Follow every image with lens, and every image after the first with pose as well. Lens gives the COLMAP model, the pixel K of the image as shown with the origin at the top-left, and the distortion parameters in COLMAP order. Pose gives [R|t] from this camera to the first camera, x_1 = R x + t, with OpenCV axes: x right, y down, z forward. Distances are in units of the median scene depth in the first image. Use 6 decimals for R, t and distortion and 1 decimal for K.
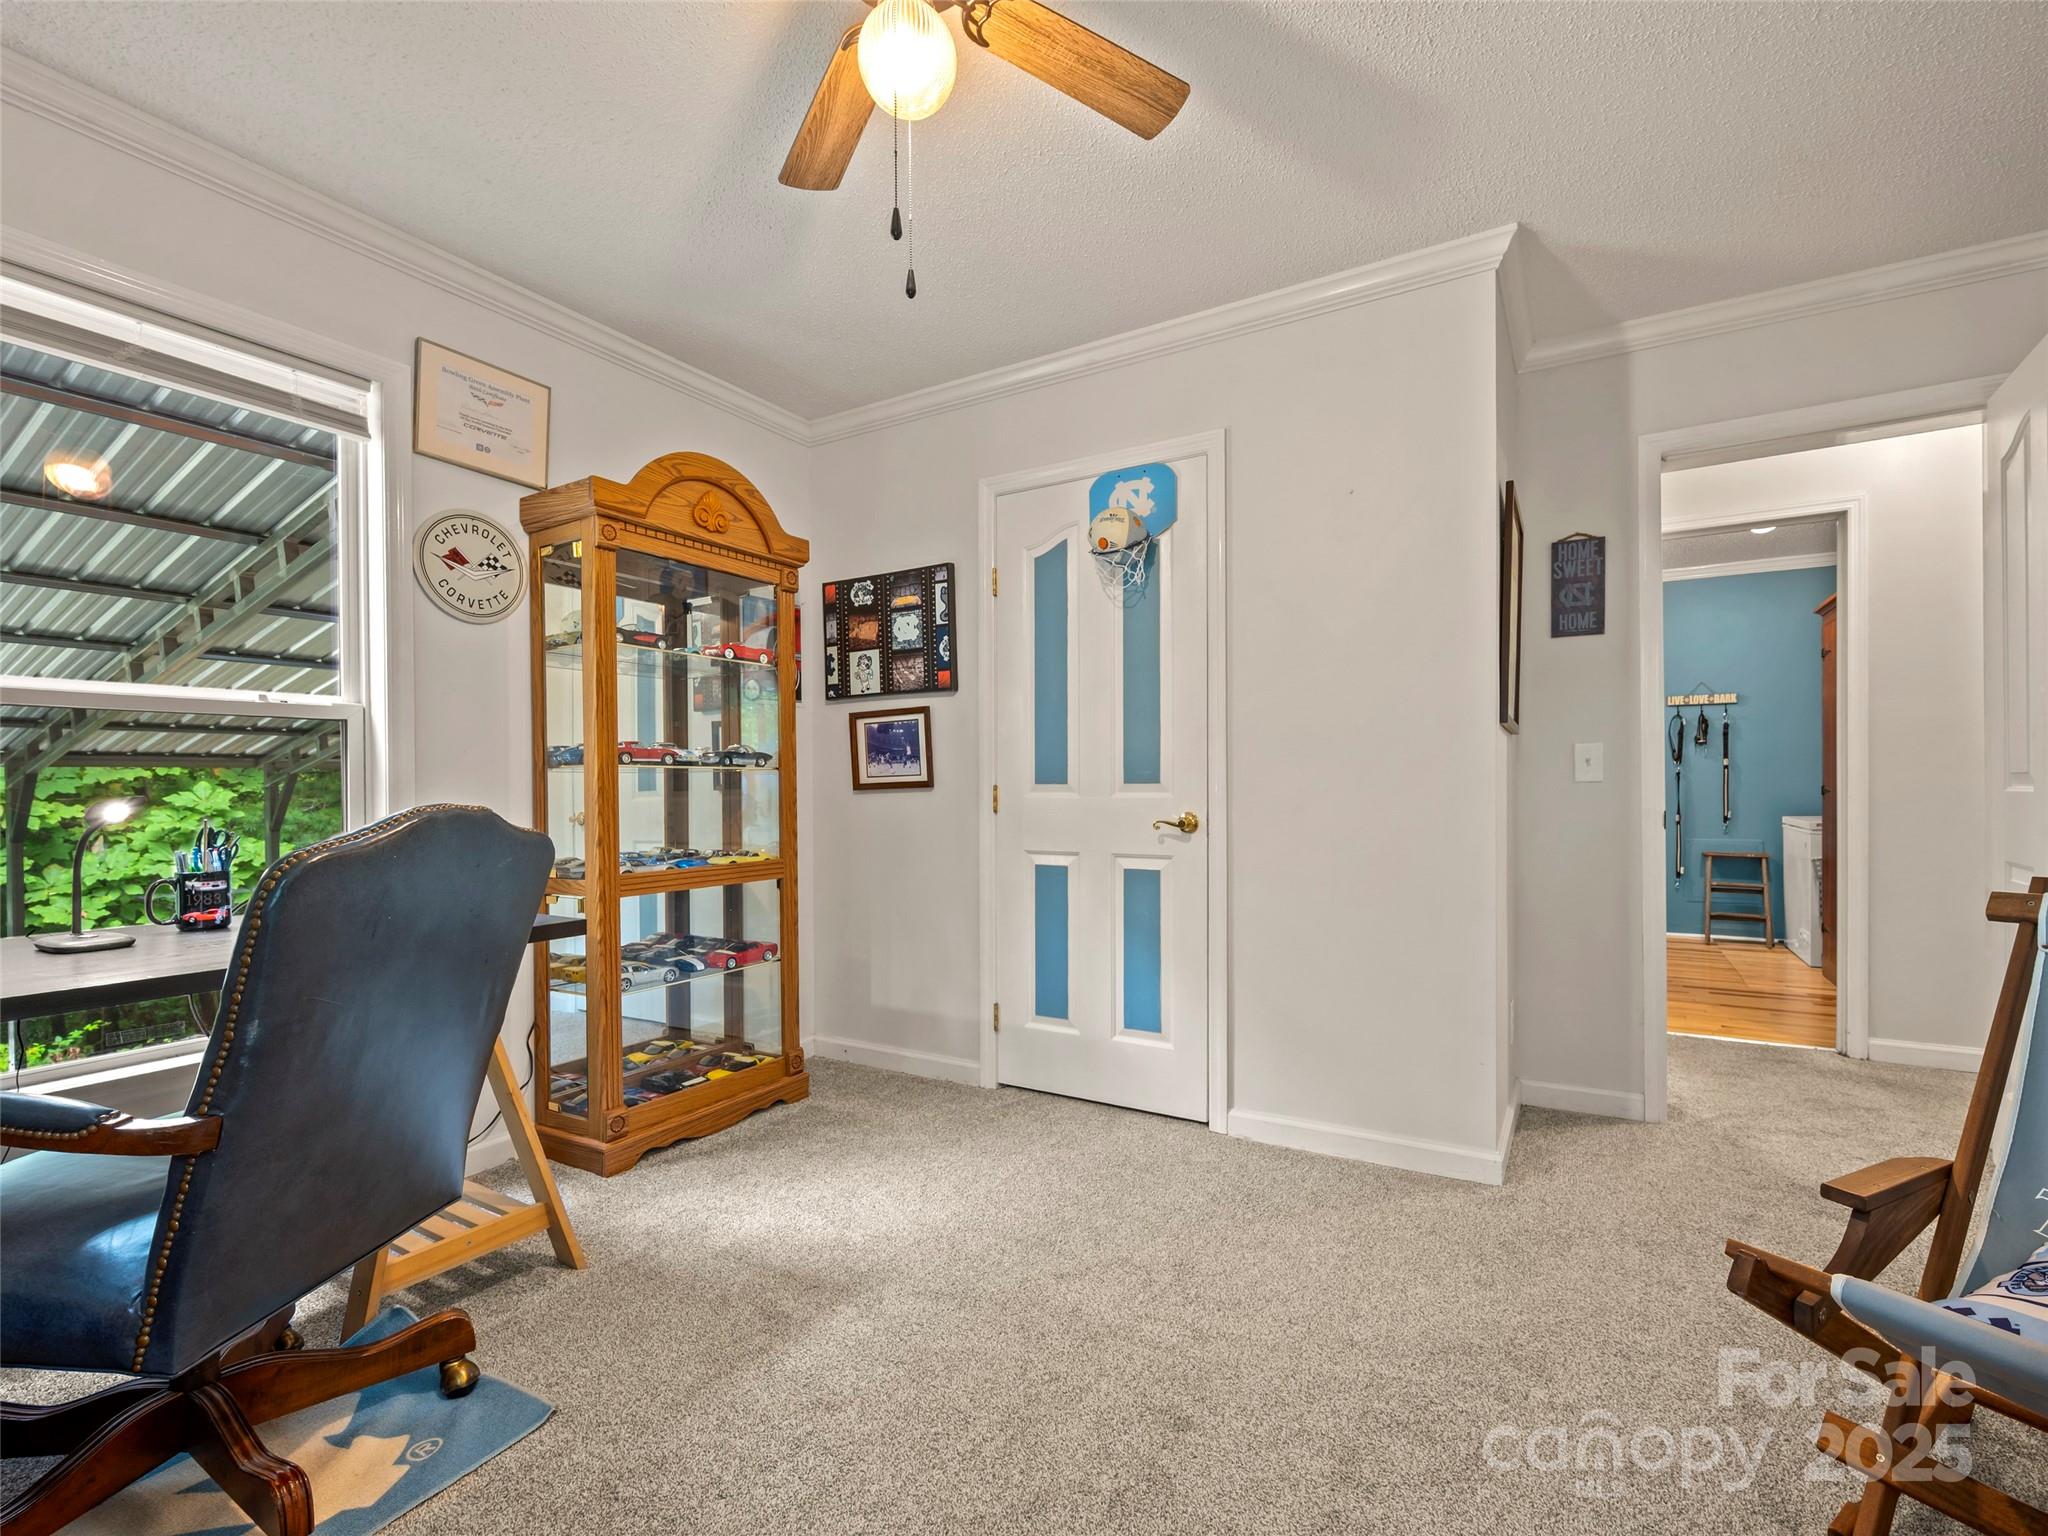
lens RADIAL K [[919.7, 0, 1028.2], [0, 919.7, 764.6], [0, 0, 1]] dist [0.001844, -0.000044]
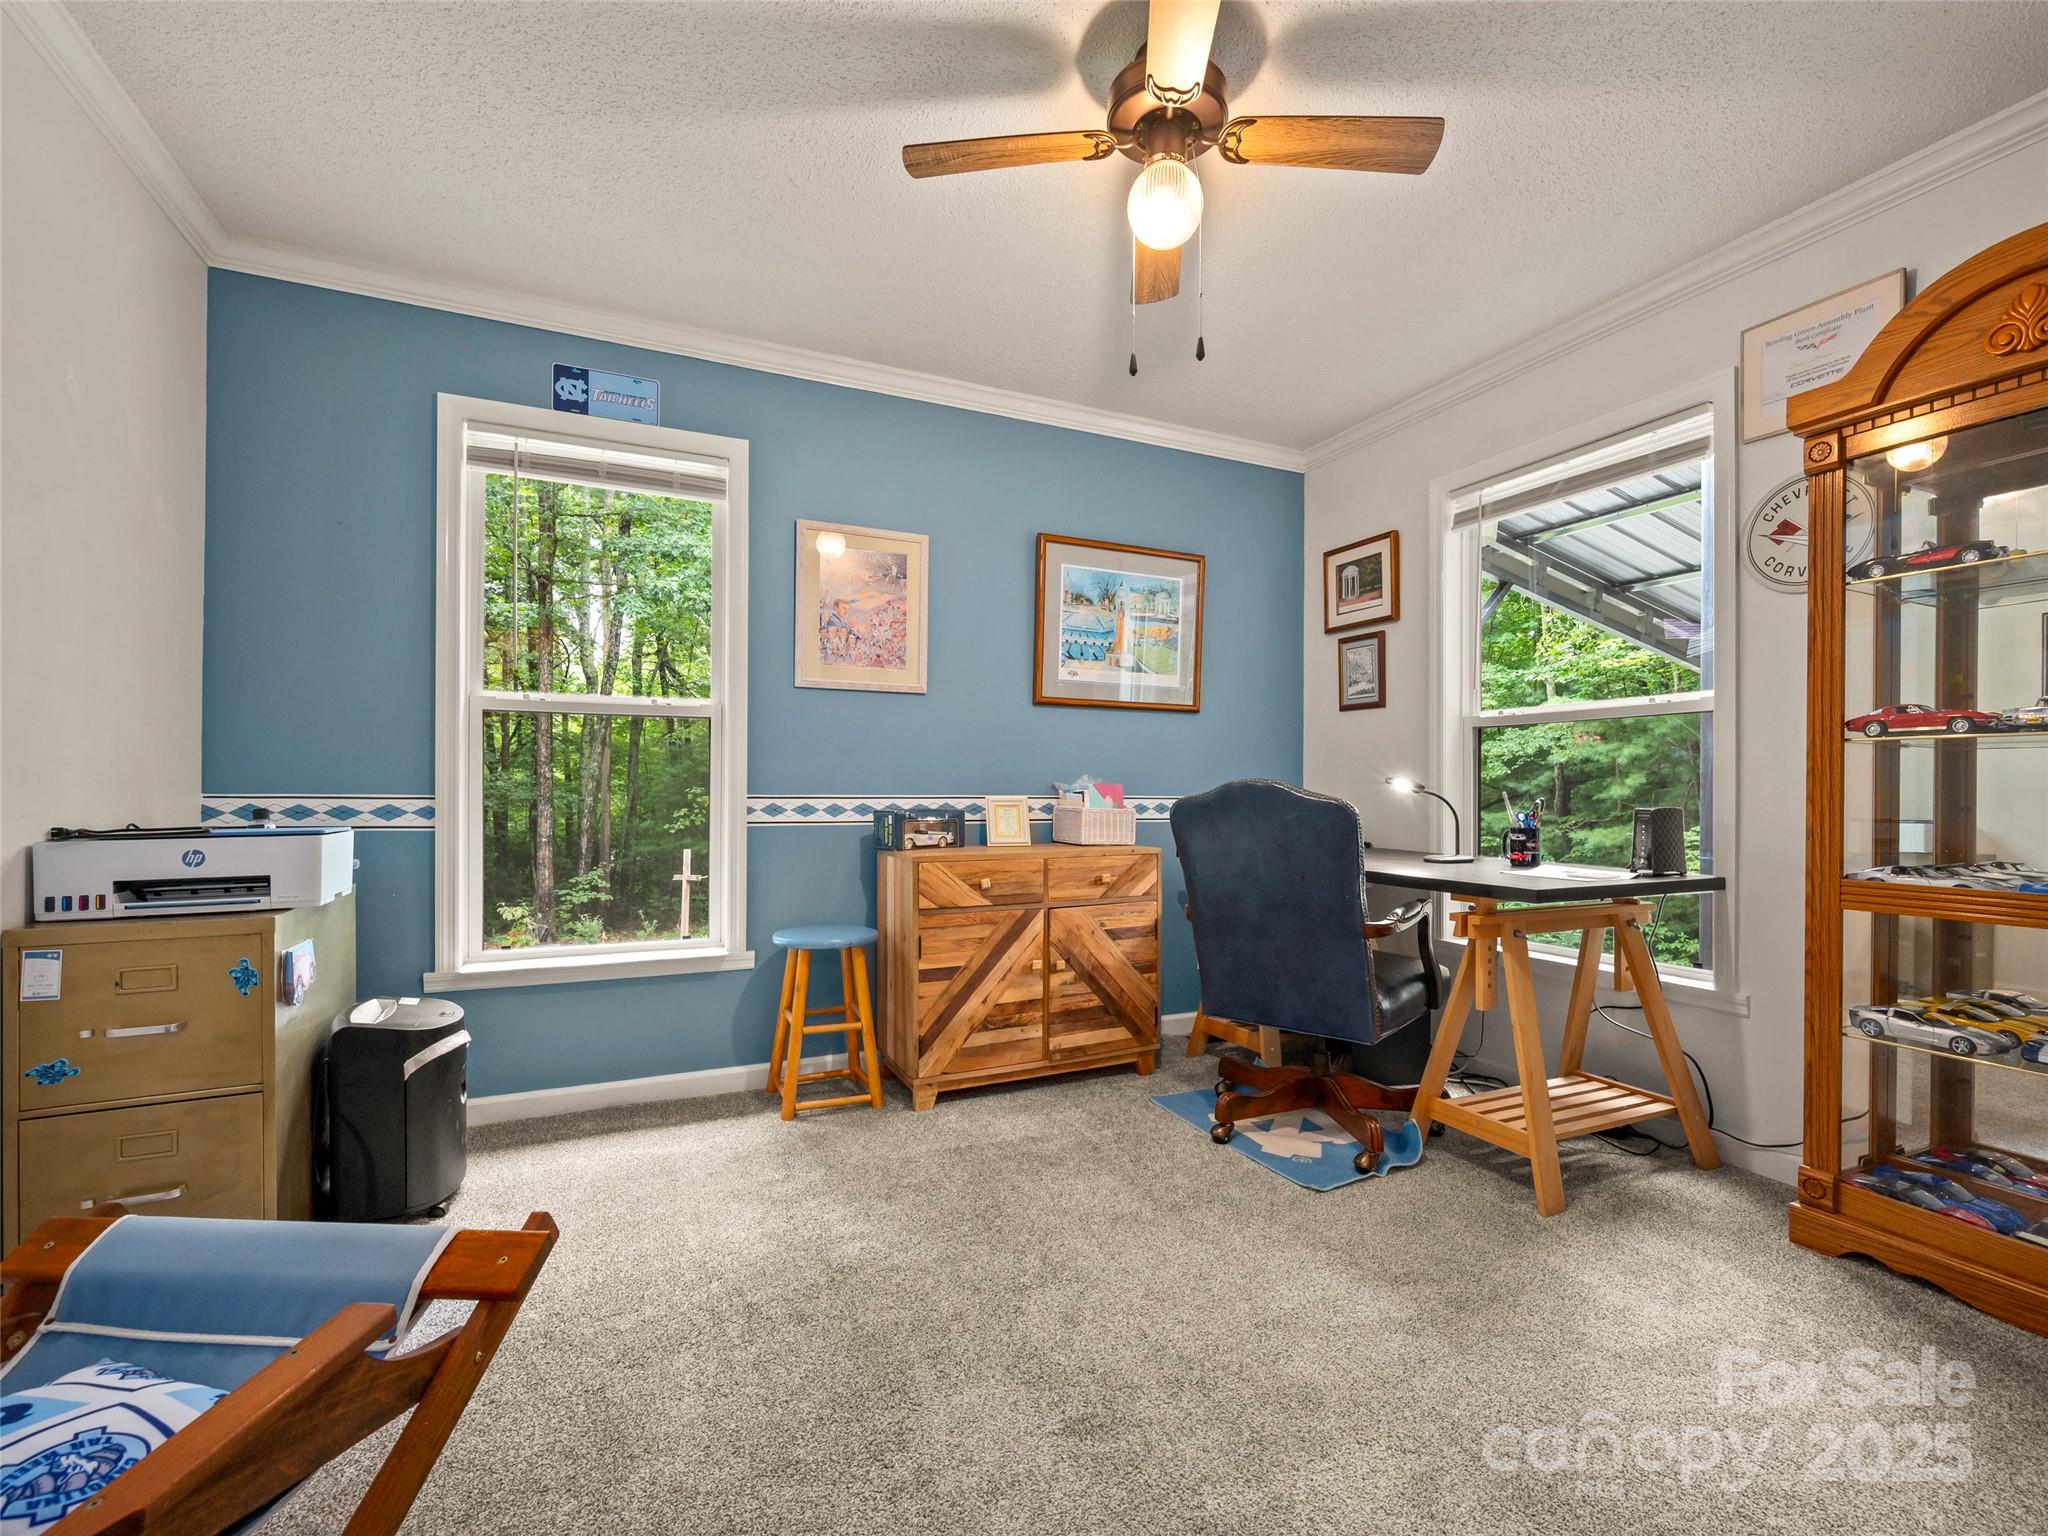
lens RADIAL K [[919.7, 0, 1028.2], [0, 919.7, 764.6], [0, 0, 1]] dist [0.001844, -0.000044]
pose [[-0.559791, -0.017694, -0.828445, 0.613902], [0.024354, 0.998989, -0.037792, 0.034482], [0.828276, -0.041332, -0.558794, 0.904056]]
